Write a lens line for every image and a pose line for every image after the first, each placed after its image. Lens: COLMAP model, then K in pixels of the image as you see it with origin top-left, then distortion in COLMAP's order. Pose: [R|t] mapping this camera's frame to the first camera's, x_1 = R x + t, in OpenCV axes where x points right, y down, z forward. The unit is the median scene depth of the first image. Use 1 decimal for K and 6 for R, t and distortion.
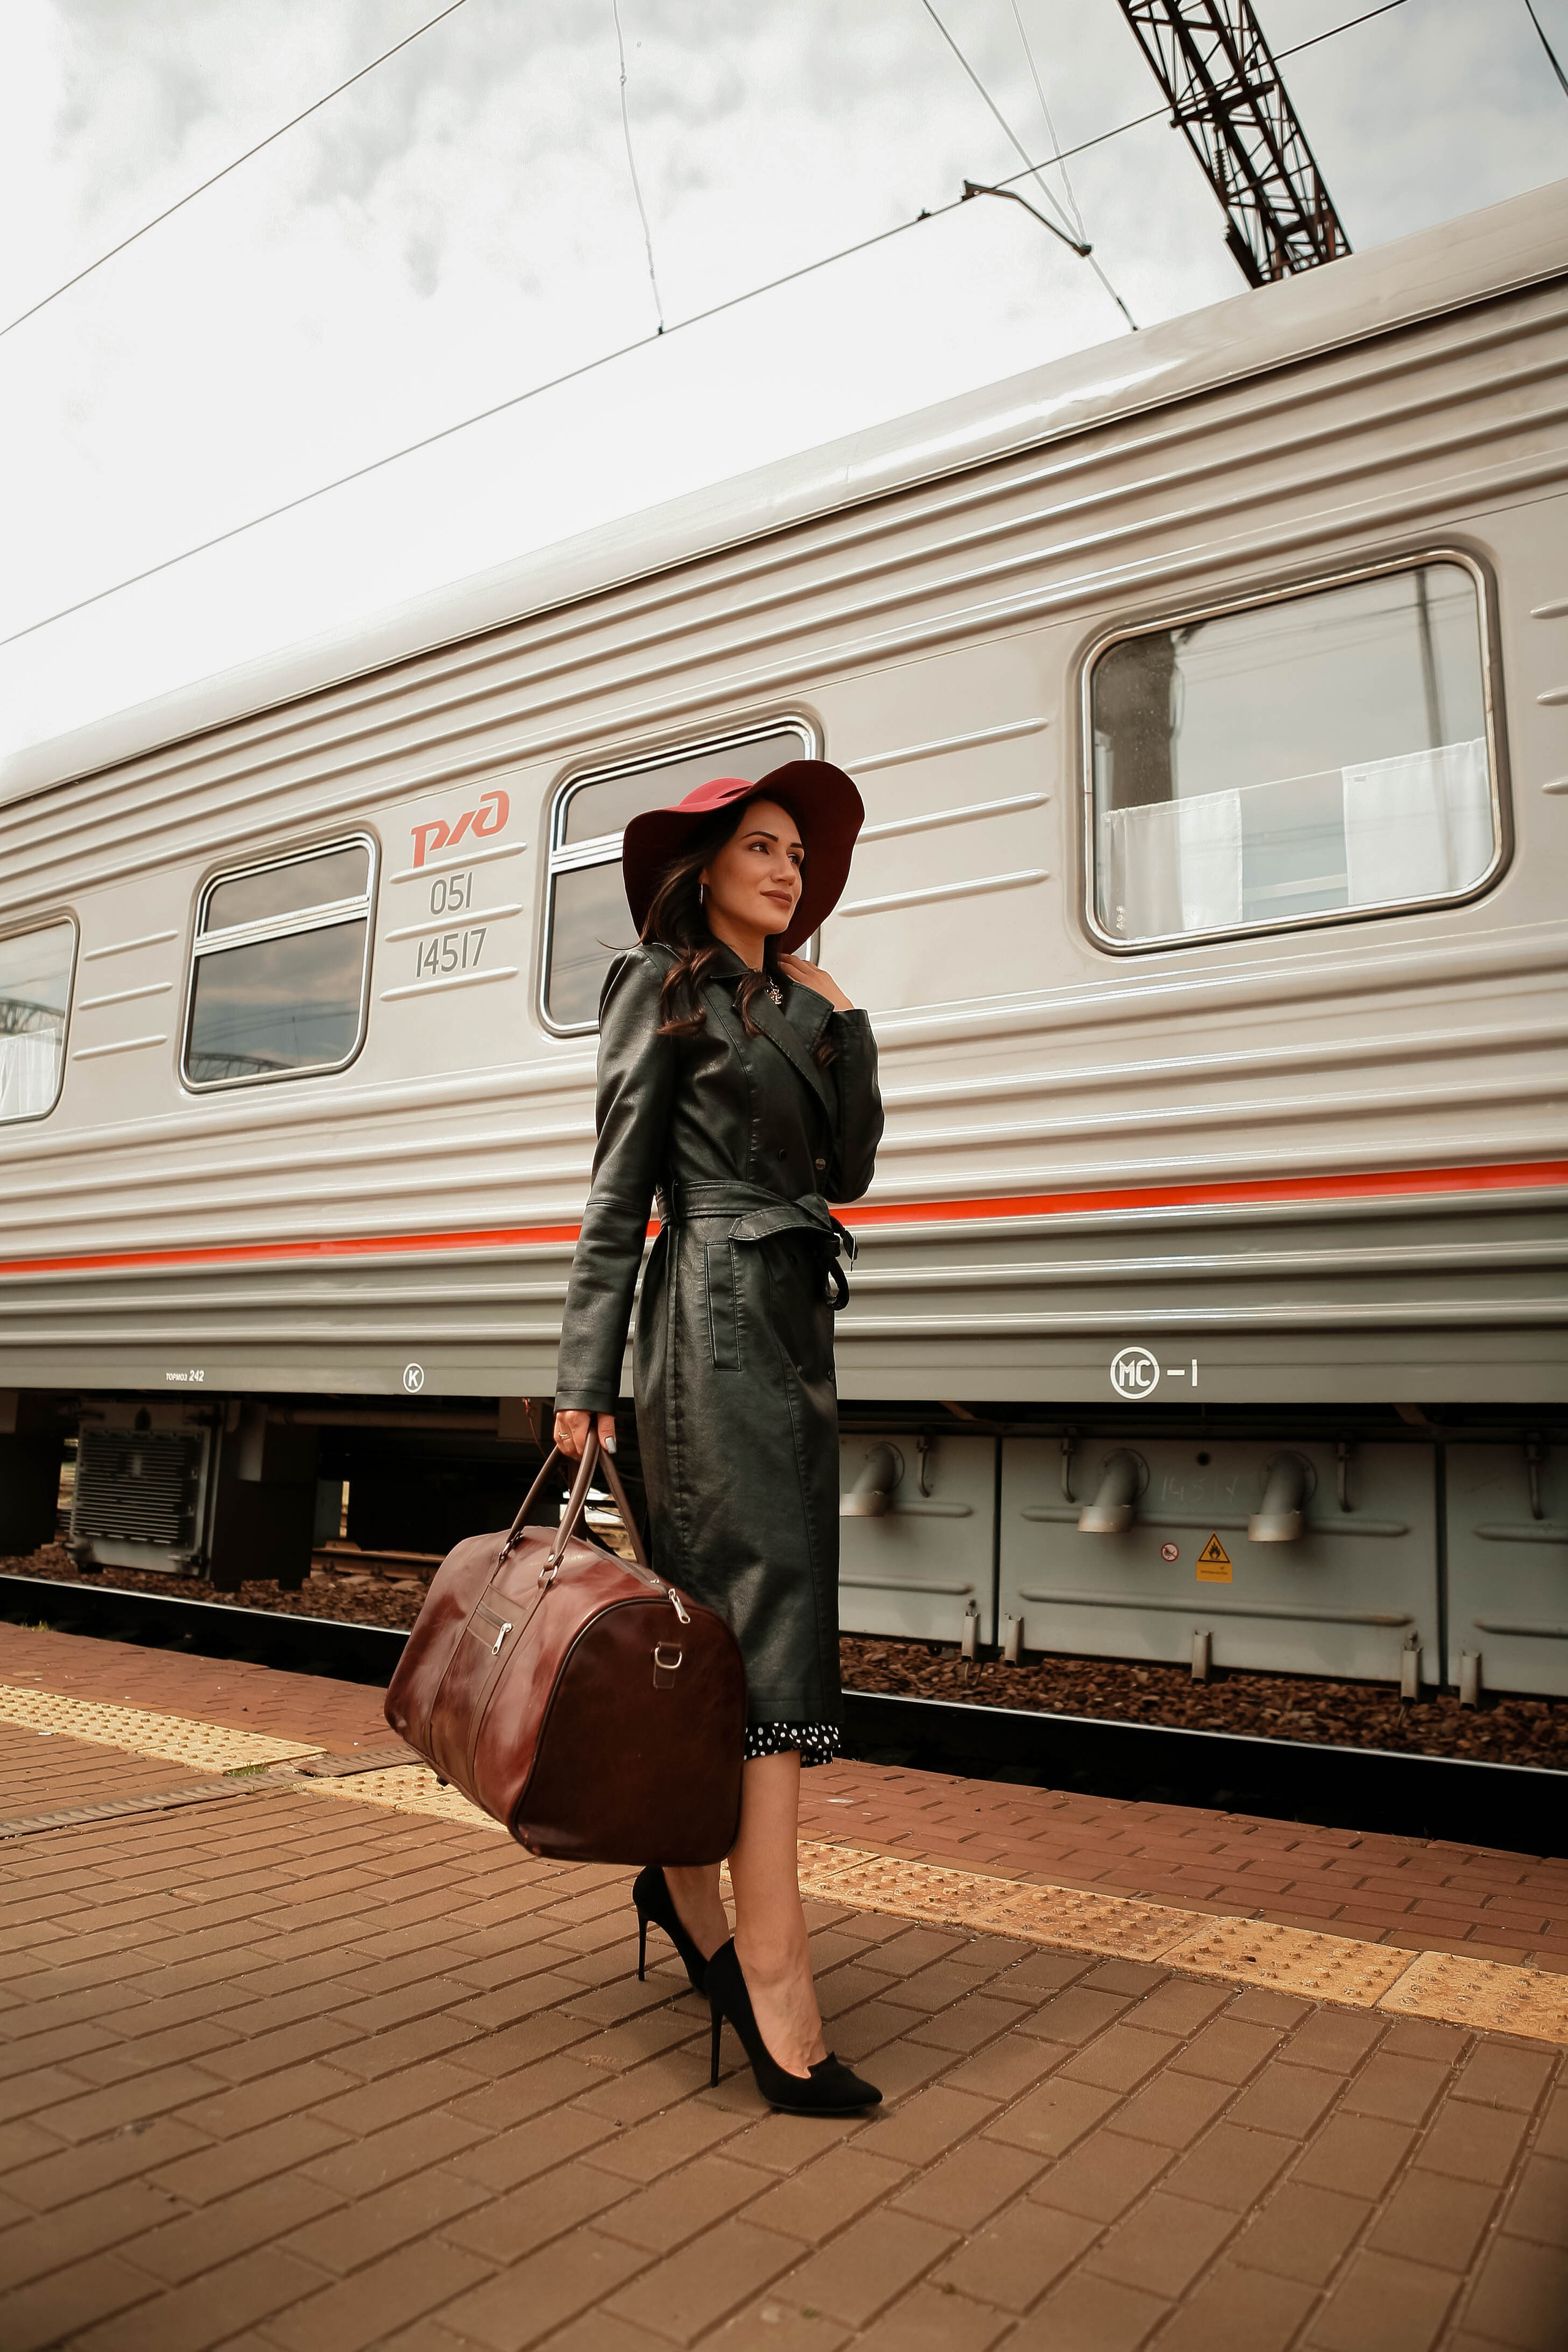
lens RADIAL K [[1628.5, 0, 774.0], [0, 1628.5, 1167.3], [0, 0, 1]] dist [-0.080135, 0.002760]
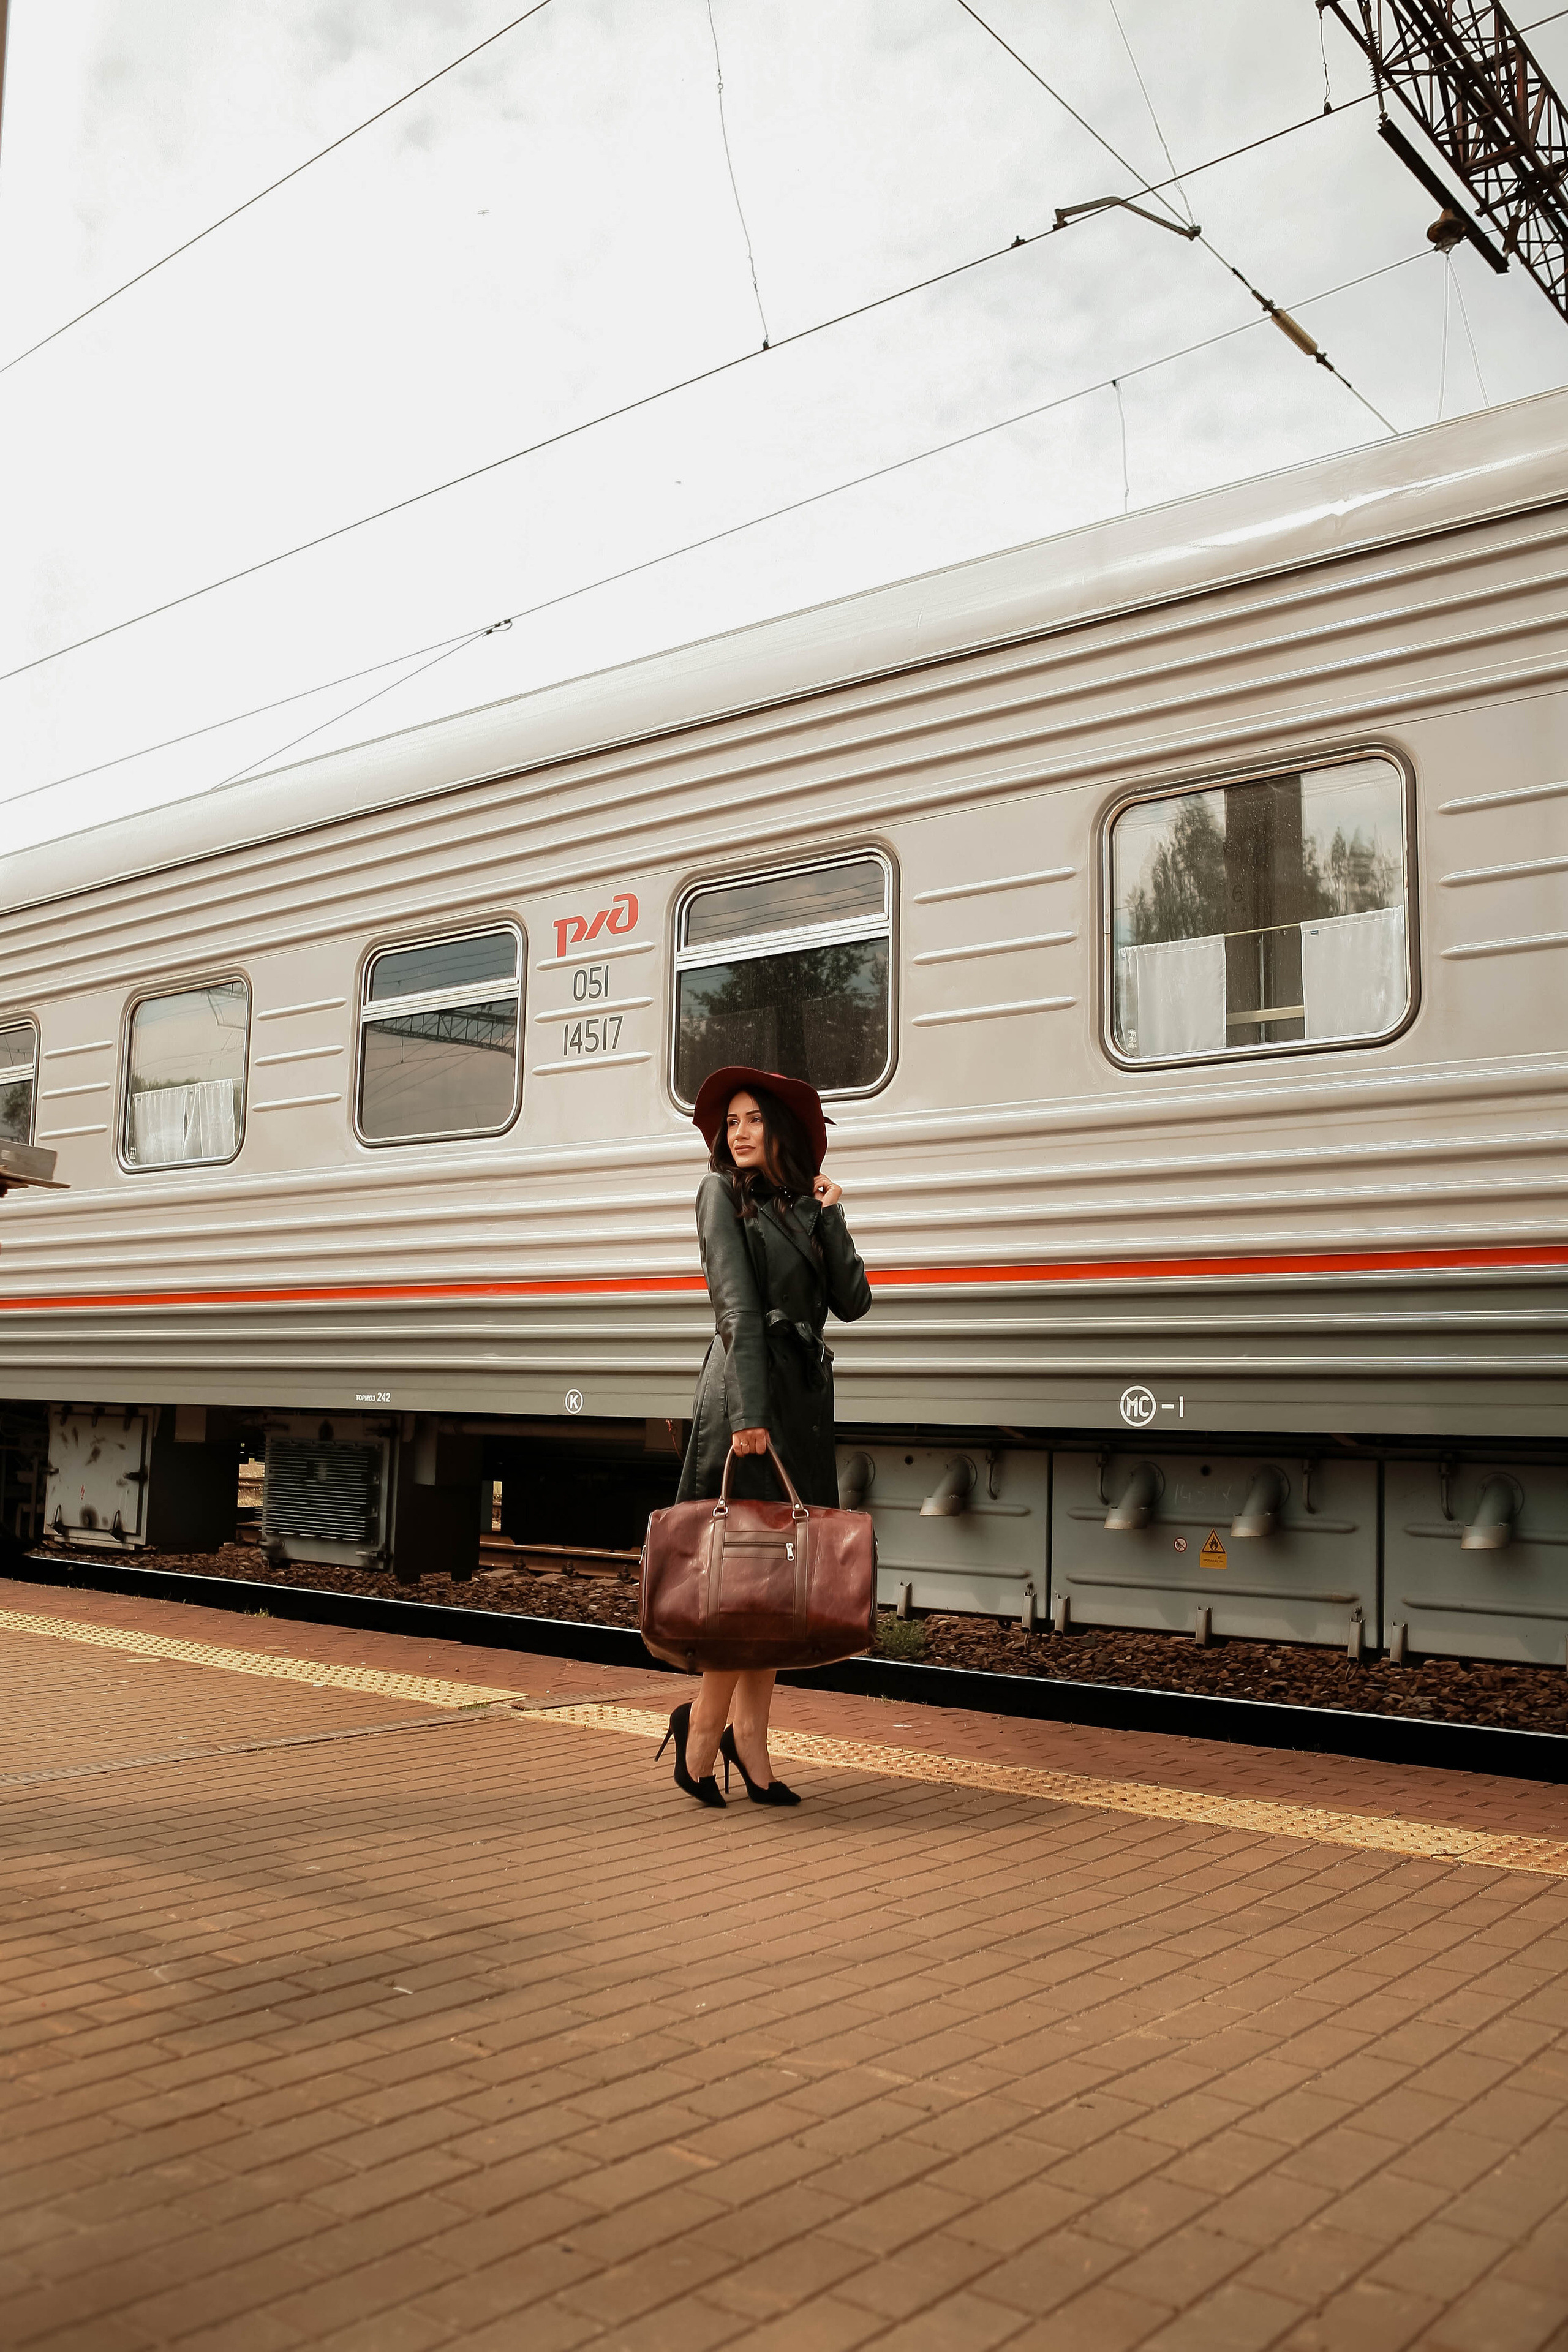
lens RADIAL K [[1969.0, 0, 772.0], [0, 1969.0, 1190.7], [0, 0, 1]] dist [-0.062966, -0.005093]
pose [[0.995213, -0.021319, -0.095371, 0.062889], [0.026722, 0.998088, 0.055735, -0.100522], [0.094001, -0.058017, 0.993880, -0.410227]]
